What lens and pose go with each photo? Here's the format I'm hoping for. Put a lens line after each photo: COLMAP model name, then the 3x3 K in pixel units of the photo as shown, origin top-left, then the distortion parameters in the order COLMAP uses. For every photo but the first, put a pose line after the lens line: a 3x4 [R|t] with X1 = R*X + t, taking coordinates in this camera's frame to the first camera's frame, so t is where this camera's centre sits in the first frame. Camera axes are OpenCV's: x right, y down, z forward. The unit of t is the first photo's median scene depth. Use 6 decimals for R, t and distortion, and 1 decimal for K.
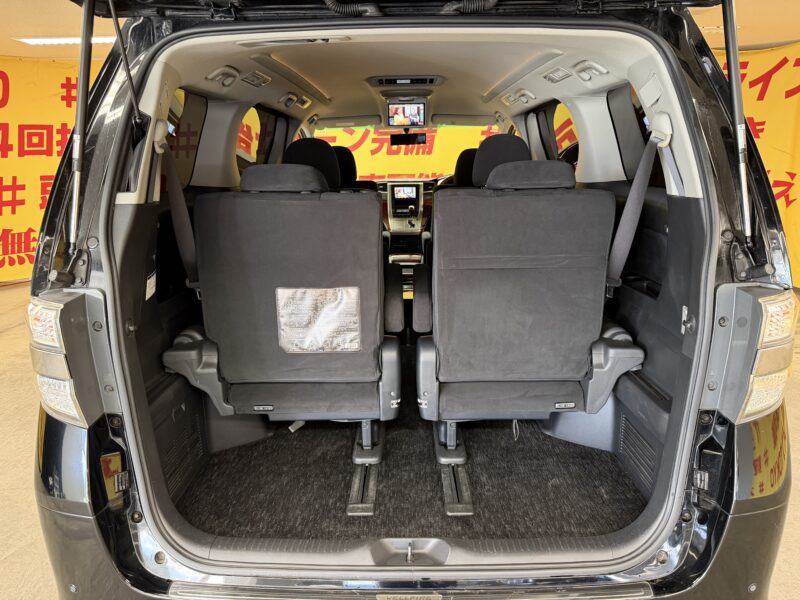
lens RADIAL K [[584.7, 0, 394.8], [0, 584.7, 303.9], [0, 0, 1]] dist [0.031705, -0.042652]
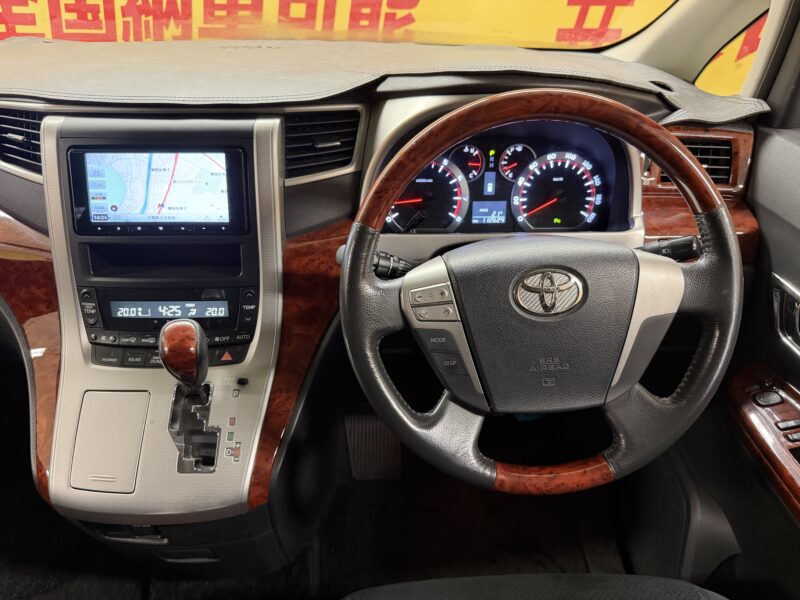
lens RADIAL K [[584.7, 0, 395.4], [0, 584.7, 298.0], [0, 0, 1]] dist [0.031705, -0.042652]
pose [[0.999110, 0.003844, 0.042008, 0.172653], [-0.016938, 0.948593, 0.316044, -0.509192], [-0.038633, -0.316475, 0.947814, 2.027279]]
